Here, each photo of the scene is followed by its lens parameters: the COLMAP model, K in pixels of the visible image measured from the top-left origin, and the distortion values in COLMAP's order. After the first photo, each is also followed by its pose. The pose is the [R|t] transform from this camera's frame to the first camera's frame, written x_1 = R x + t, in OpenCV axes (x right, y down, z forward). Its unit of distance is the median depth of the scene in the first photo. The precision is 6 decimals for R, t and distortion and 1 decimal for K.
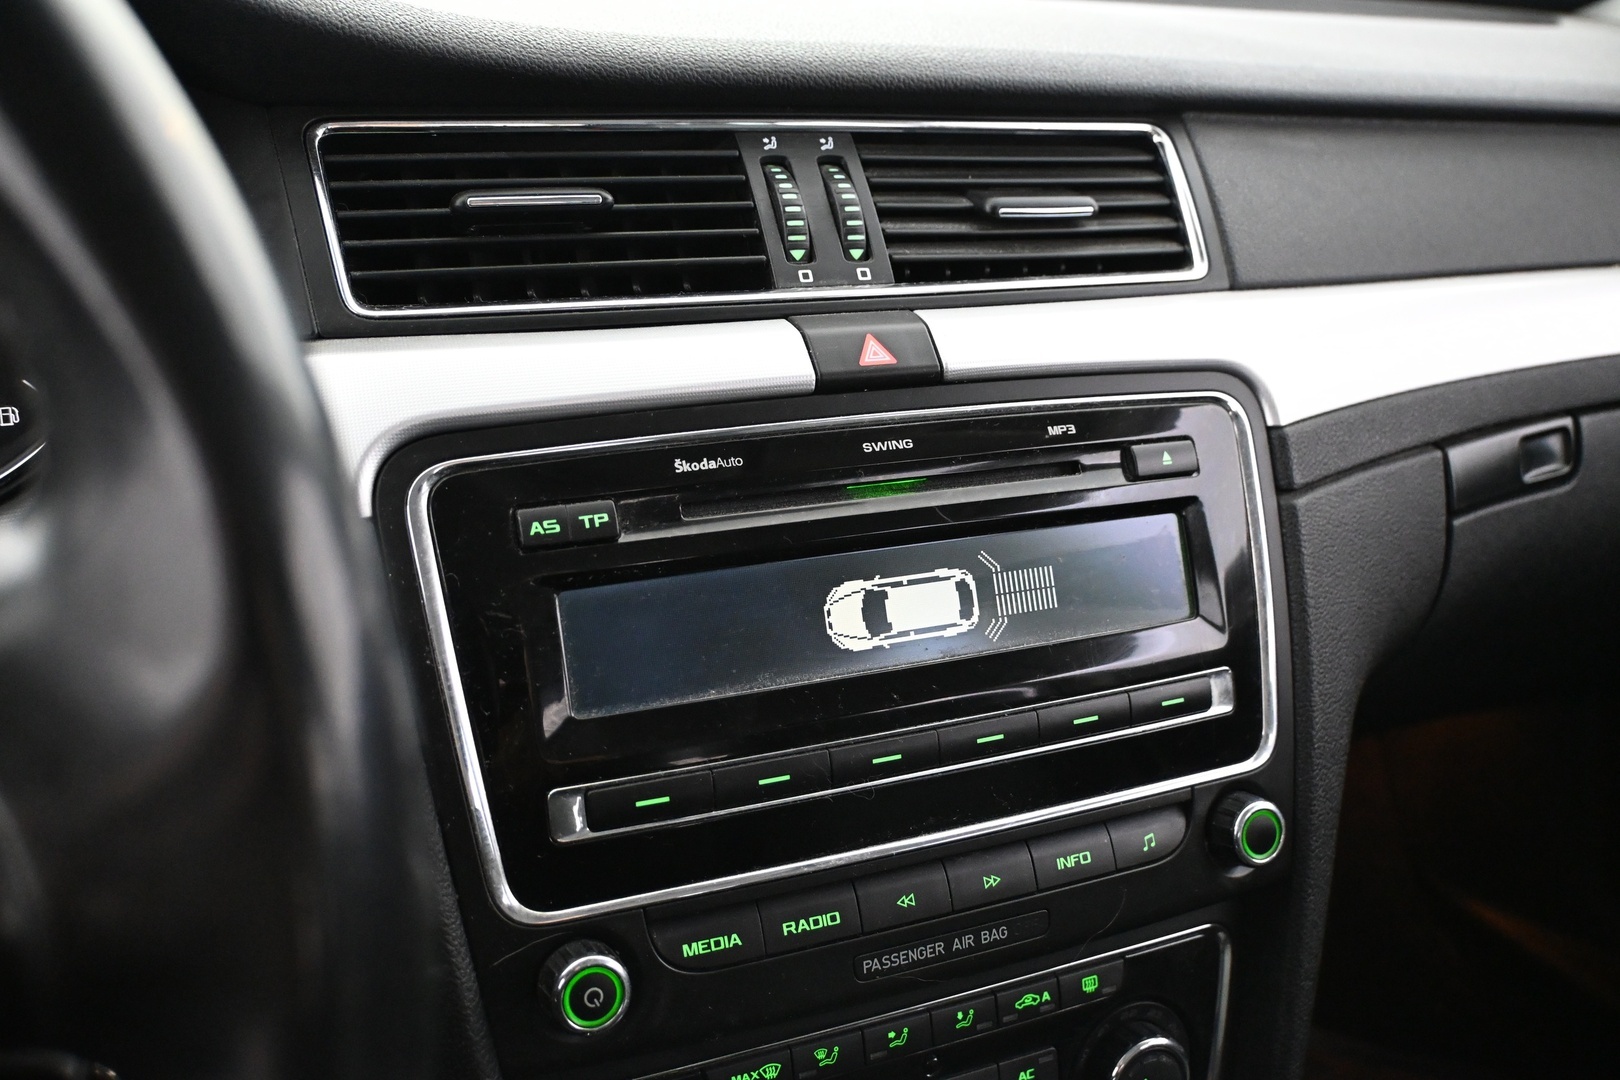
lens RADIAL K [[1491.9, 0, 804.5], [0, 1491.9, 542.2], [0, 0, 1]] dist [-0.007641, 0.000000]
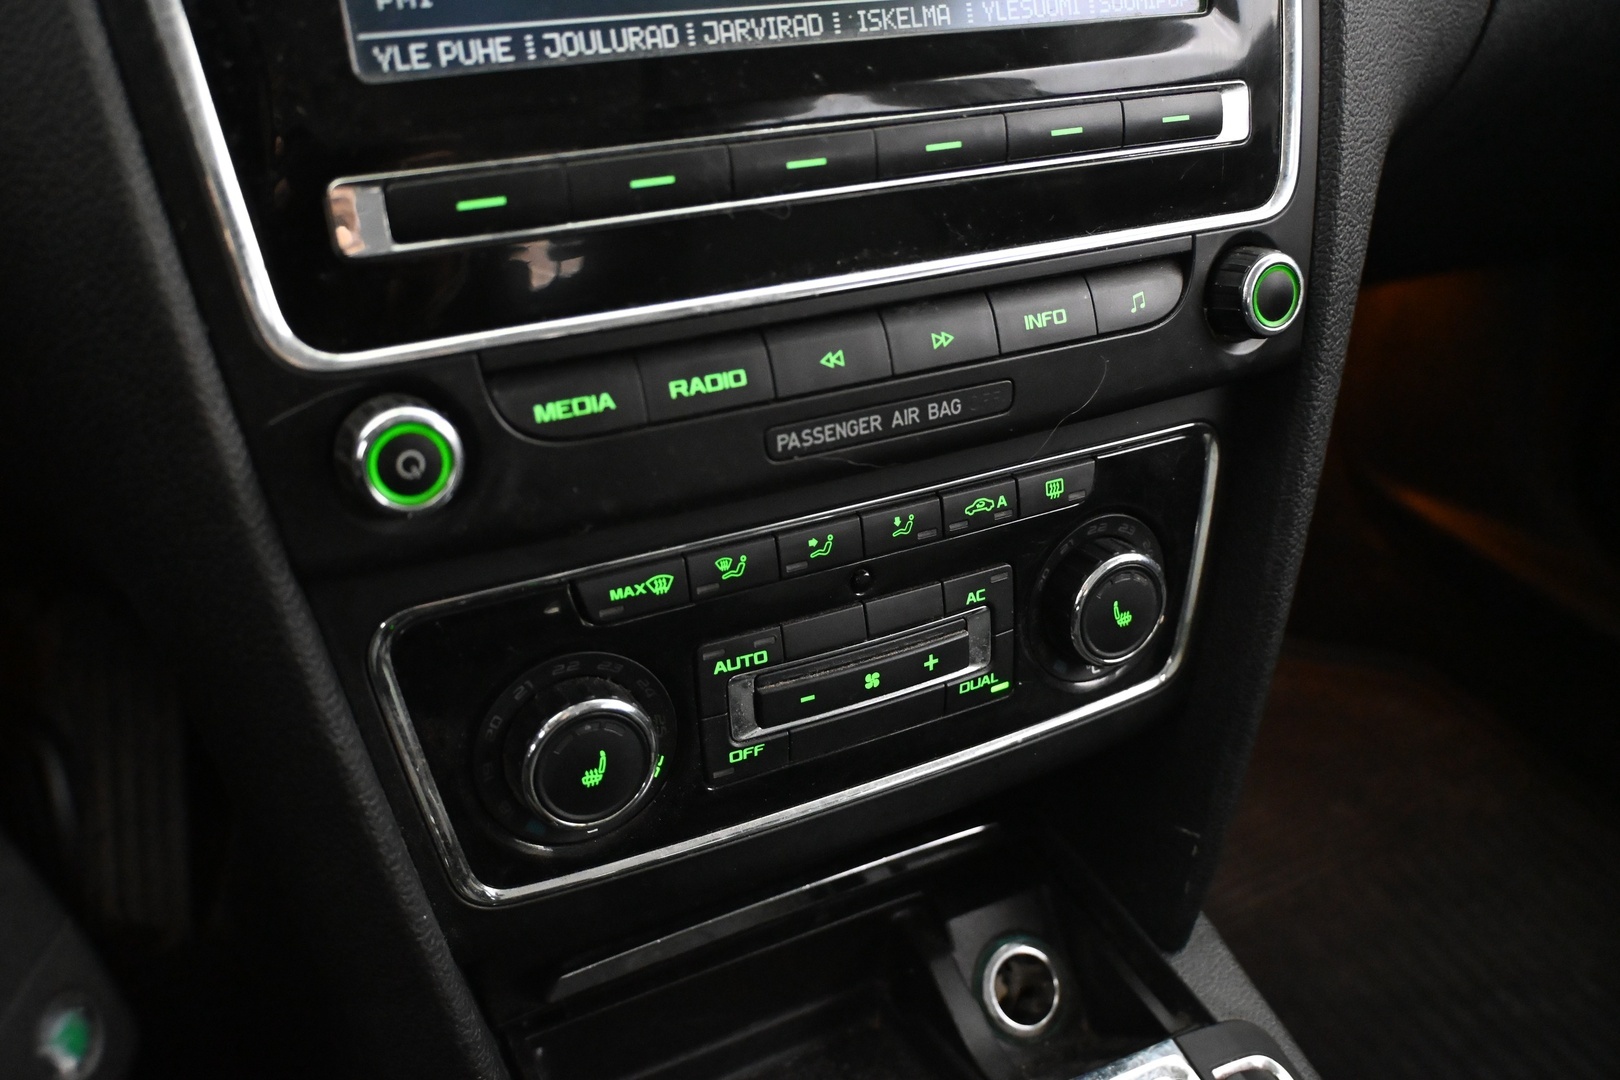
lens RADIAL K [[1491.9, 0, 813.4], [0, 1491.9, 538.7], [0, 0, 1]] dist [-0.007641, 0.000000]
pose [[0.997478, -0.018854, 0.068432, 0.004274], [0.003079, 0.974664, 0.223651, 0.151119], [-0.070915, -0.222876, 0.972264, 0.226821]]
